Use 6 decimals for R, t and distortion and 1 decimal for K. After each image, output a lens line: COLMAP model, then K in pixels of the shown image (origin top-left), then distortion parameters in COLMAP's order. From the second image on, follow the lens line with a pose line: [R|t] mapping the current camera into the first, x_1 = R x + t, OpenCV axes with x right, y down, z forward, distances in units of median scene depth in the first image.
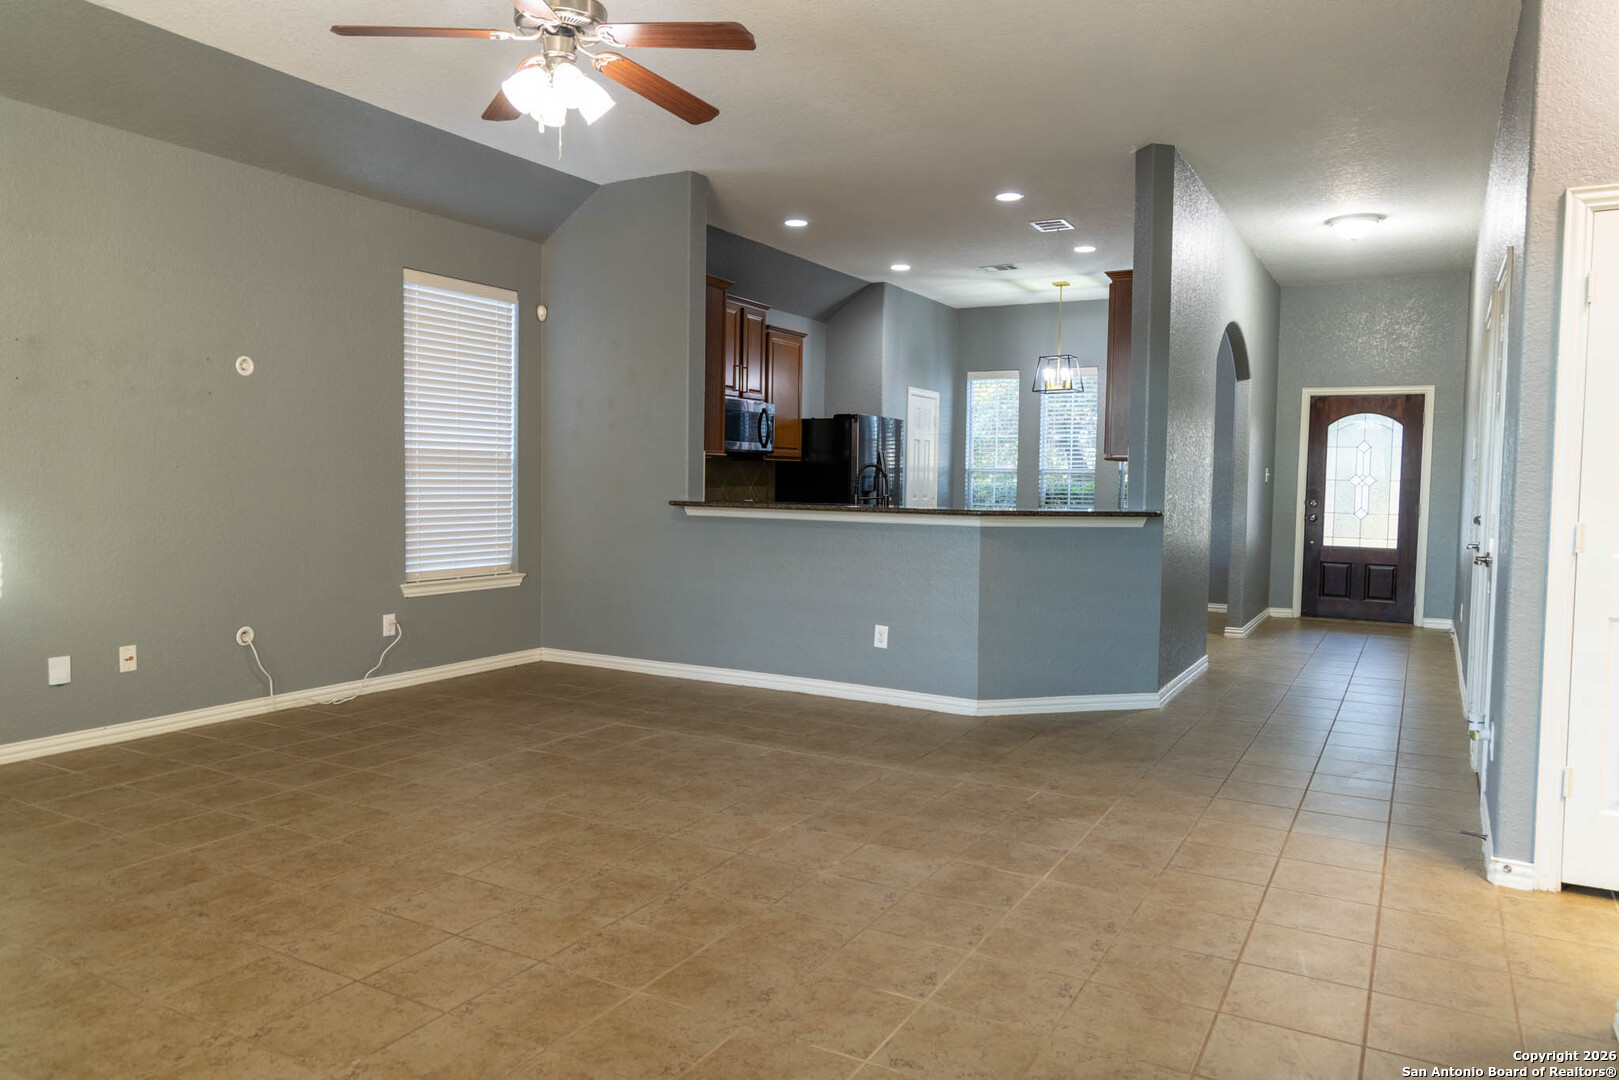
lens RADIAL K [[1066.0, 0, 809.5], [0, 1066.0, 540.0], [0, 0, 1]] dist [-0.002308, -0.000477]
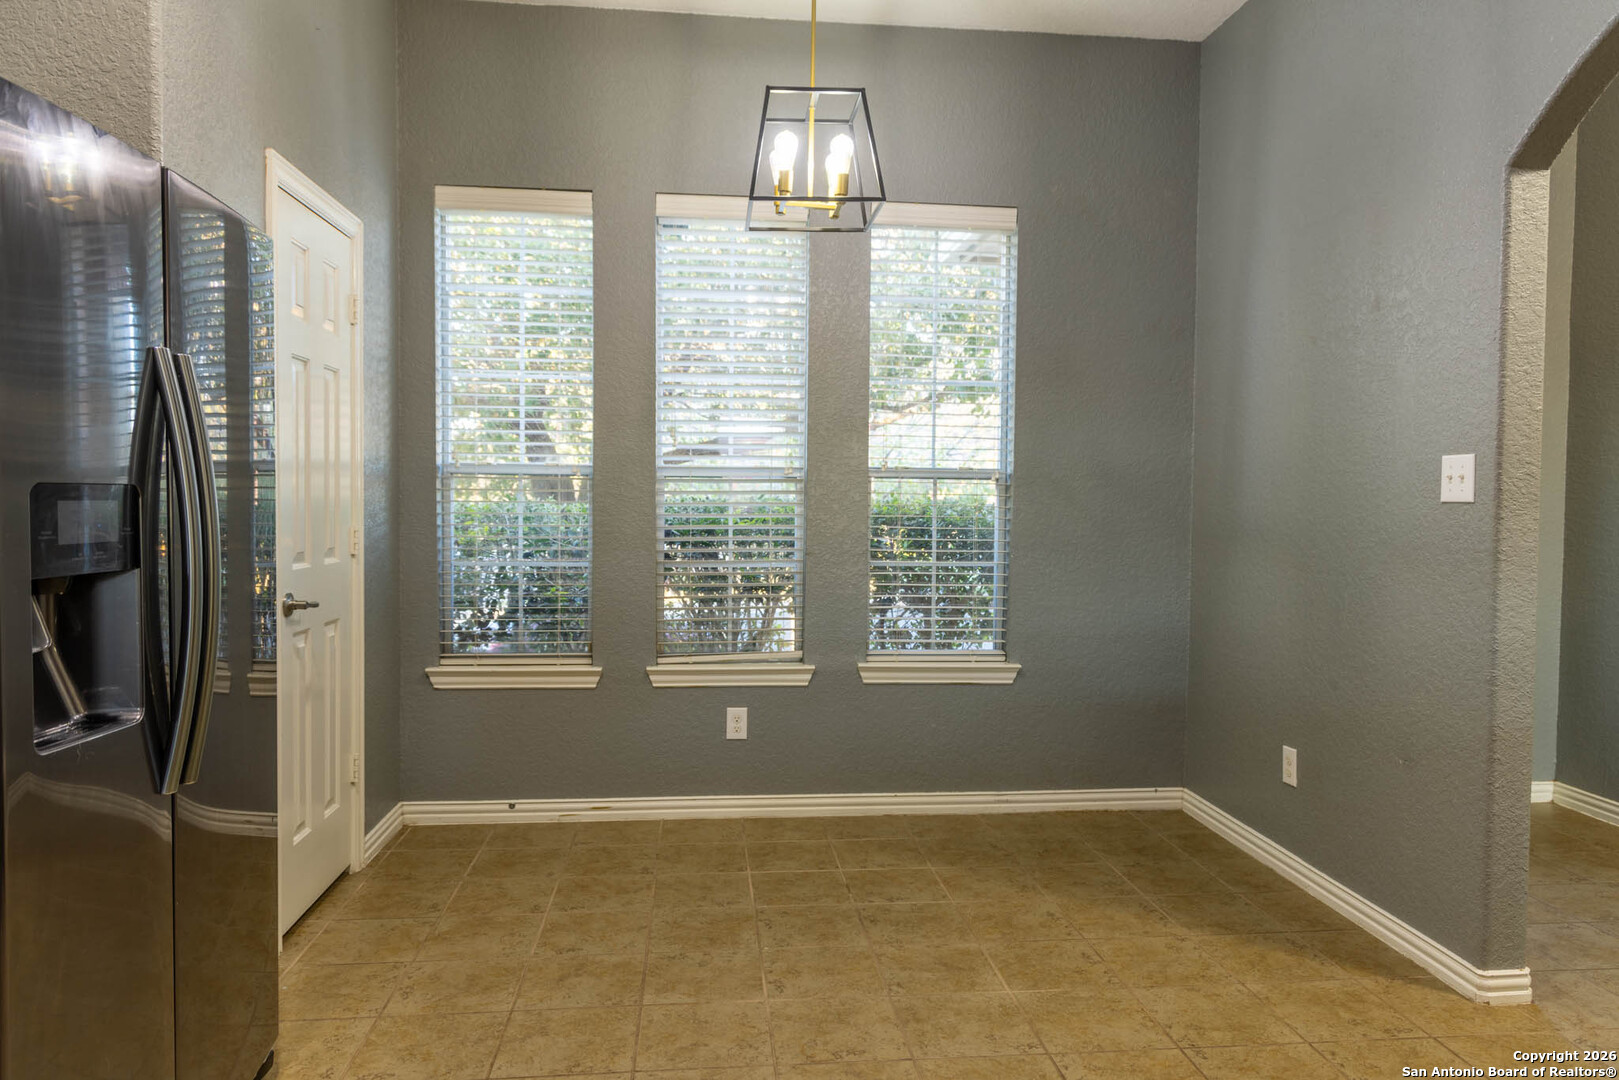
lens RADIAL K [[1066.0, 0, 809.5], [0, 1066.0, 540.0], [0, 0, 1]] dist [-0.002308, -0.000477]
pose [[0.812755, -0.033384, 0.581648, 0.043179], [0.028595, 0.999439, 0.017407, -0.046097], [-0.581903, 0.002484, 0.813255, 0.673851]]
